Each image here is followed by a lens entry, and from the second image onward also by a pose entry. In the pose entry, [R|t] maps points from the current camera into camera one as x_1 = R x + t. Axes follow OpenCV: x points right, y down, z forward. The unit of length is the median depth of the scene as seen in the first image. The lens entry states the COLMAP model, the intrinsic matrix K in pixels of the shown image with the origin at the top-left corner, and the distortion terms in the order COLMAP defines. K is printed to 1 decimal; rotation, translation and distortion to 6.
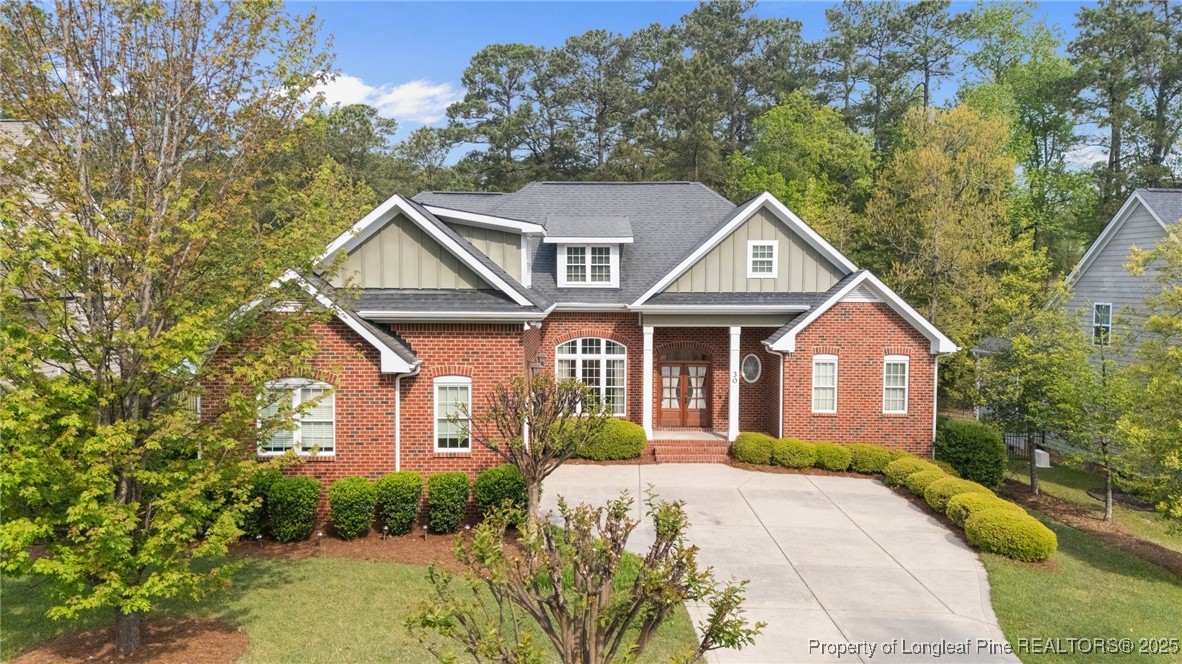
lens RADIAL K [[844.2, 0, 591.3], [0, 844.2, 331.8], [0, 0, 1]] dist [-0.001733, -0.001158]
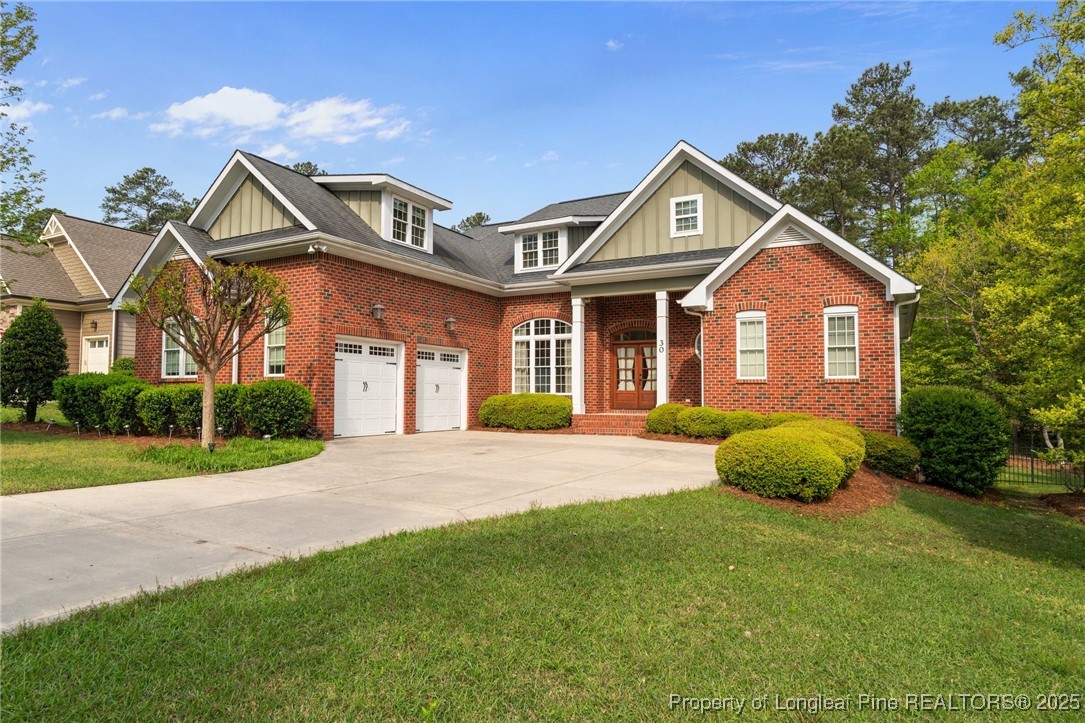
lens RADIAL K [[643.6, 0, 541.9], [0, 643.6, 363.2], [0, 0, 1]] dist [-0.031273, 0.000160]
pose [[0.881716, -0.025958, -0.471065, 0.388744], [-0.024968, 0.994518, -0.101538, 0.148446], [0.471119, 0.101289, 0.876235, 0.328298]]
